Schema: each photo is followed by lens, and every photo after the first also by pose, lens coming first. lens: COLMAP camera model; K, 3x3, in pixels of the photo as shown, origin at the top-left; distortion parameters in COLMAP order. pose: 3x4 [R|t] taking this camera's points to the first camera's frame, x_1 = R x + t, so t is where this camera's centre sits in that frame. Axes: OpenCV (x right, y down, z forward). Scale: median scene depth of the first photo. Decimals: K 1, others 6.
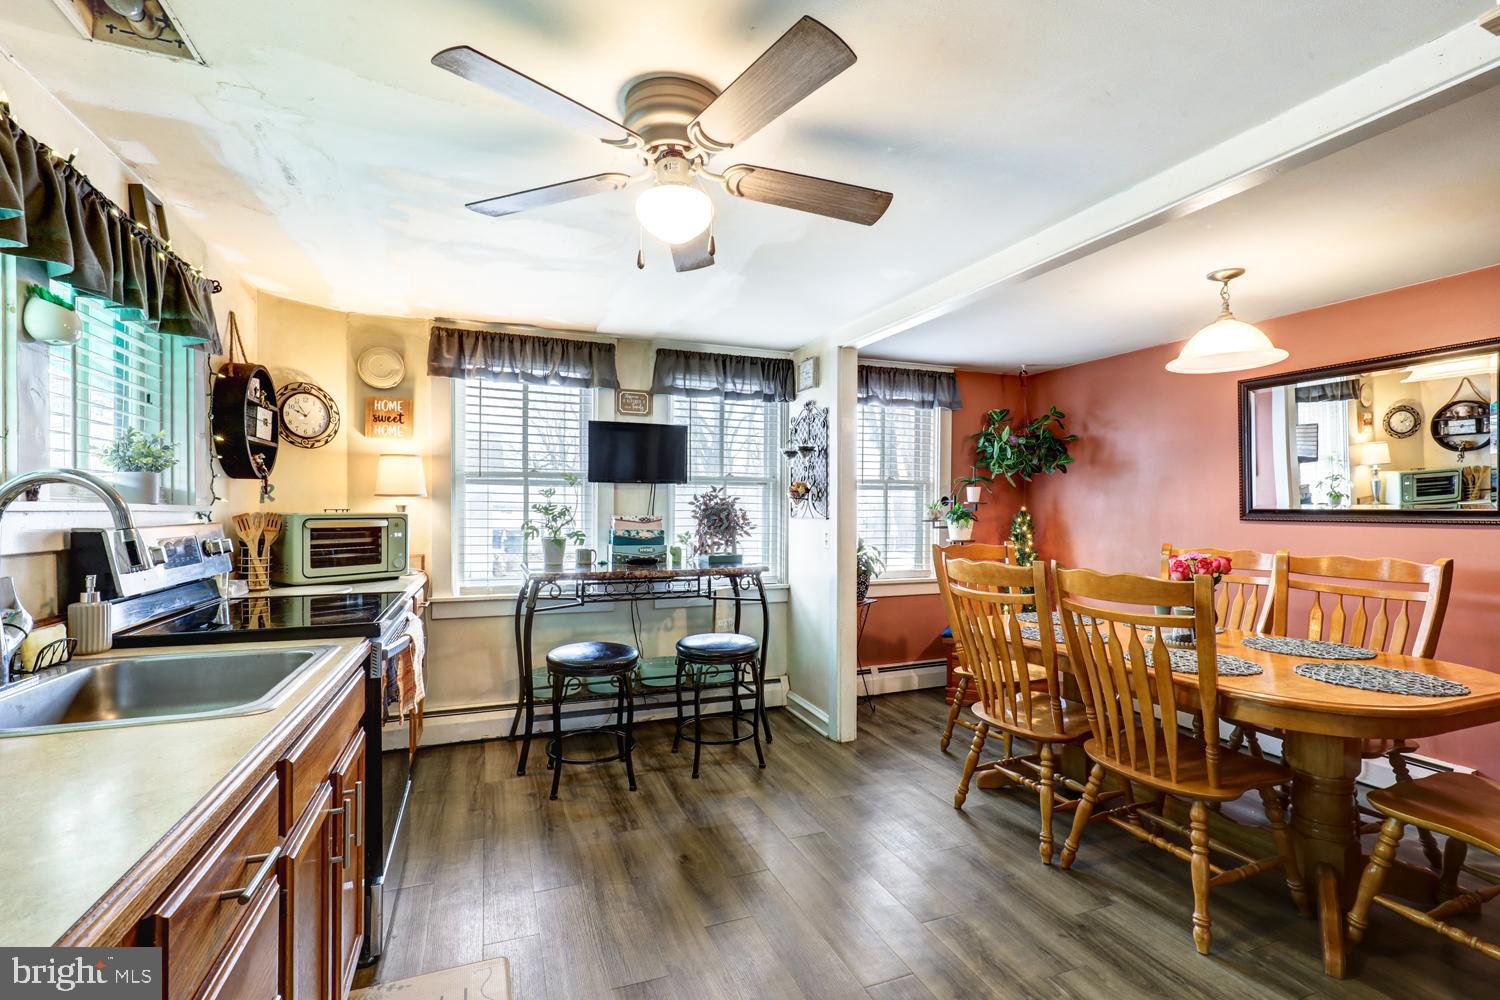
lens RADIAL K [[680.9, 0, 752.3], [0, 680.9, 503.5], [0, 0, 1]] dist [-0.000869, -0.000192]
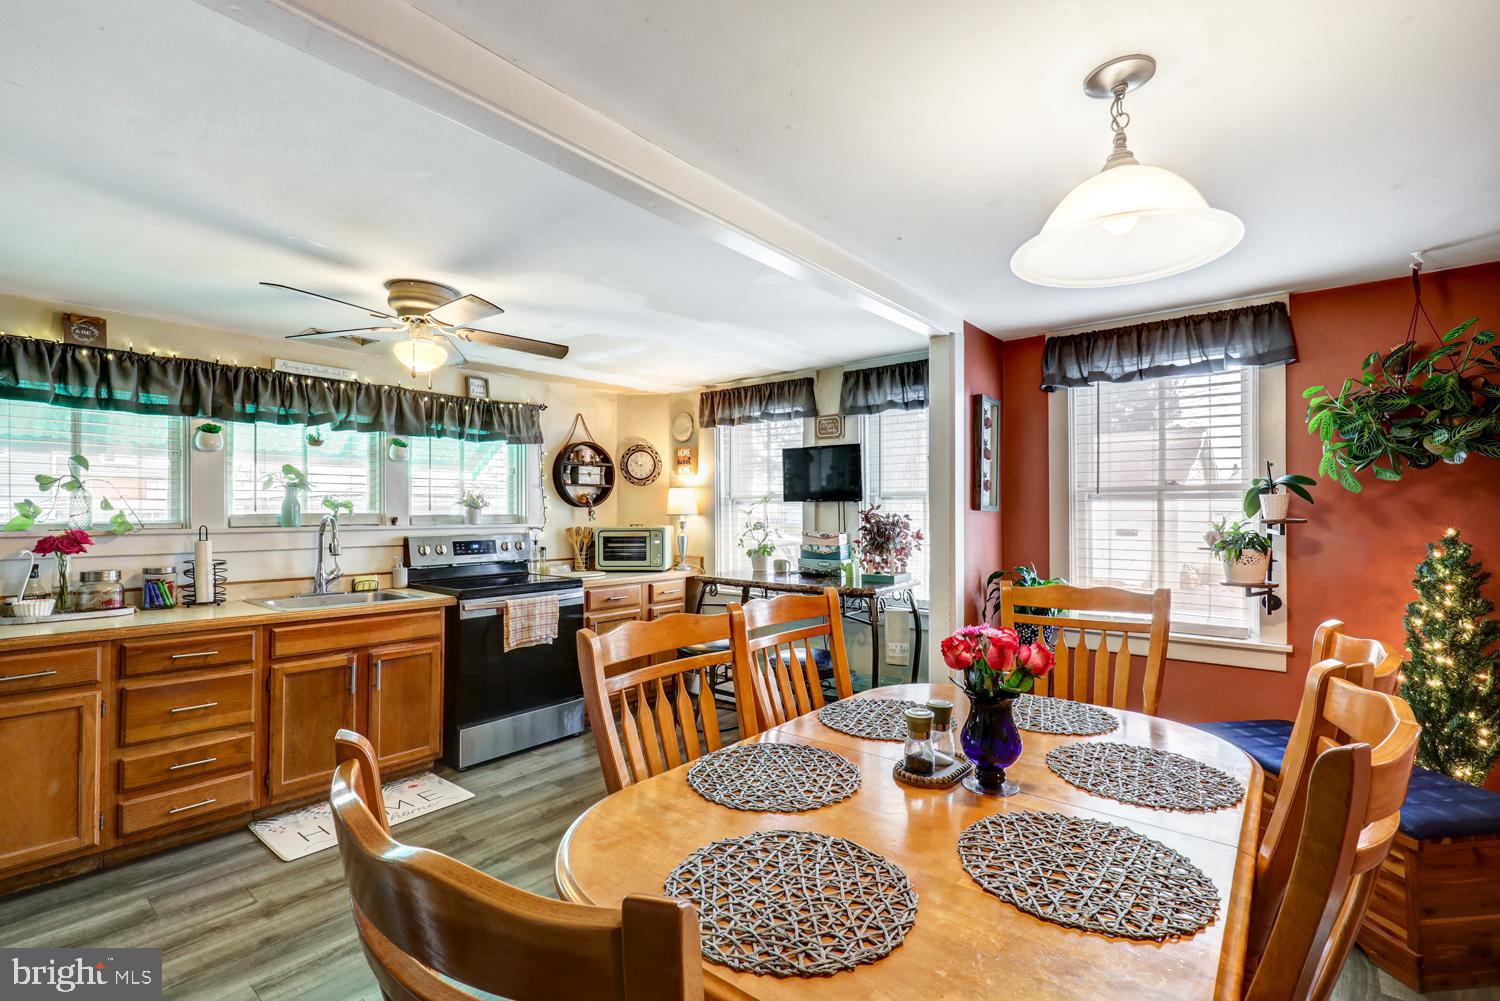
lens RADIAL K [[680.9, 0, 752.3], [0, 680.9, 504.0], [0, 0, 1]] dist [-0.000869, -0.000192]
pose [[0.493175, -0.019852, -0.869704, 0.725229], [0.001367, 0.999756, -0.022045, -0.002660], [0.869929, 0.009683, 0.493082, 0.380421]]
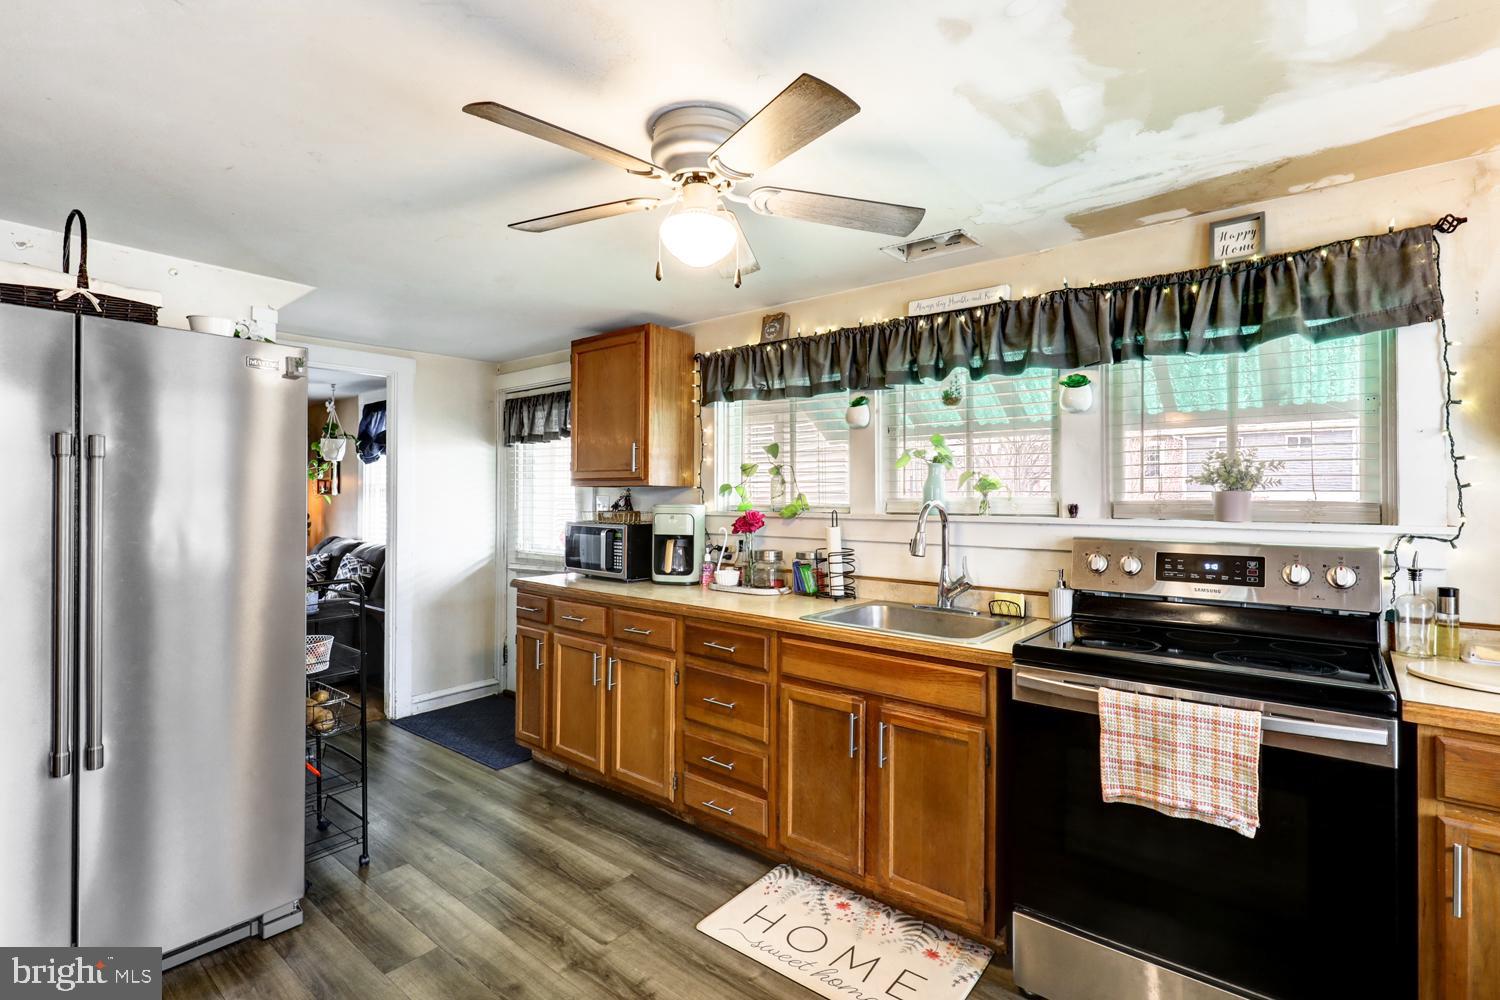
lens RADIAL K [[699.3, 0, 753.1], [0, 699.3, 494.5], [0, 0, 1]] dist [0.002013, 0.000361]
pose [[-0.865282, -0.014095, -0.501087, 0.151682], [-0.013990, 0.999894, -0.003968, -0.008484], [0.501090, 0.003576, -0.865388, 0.819970]]
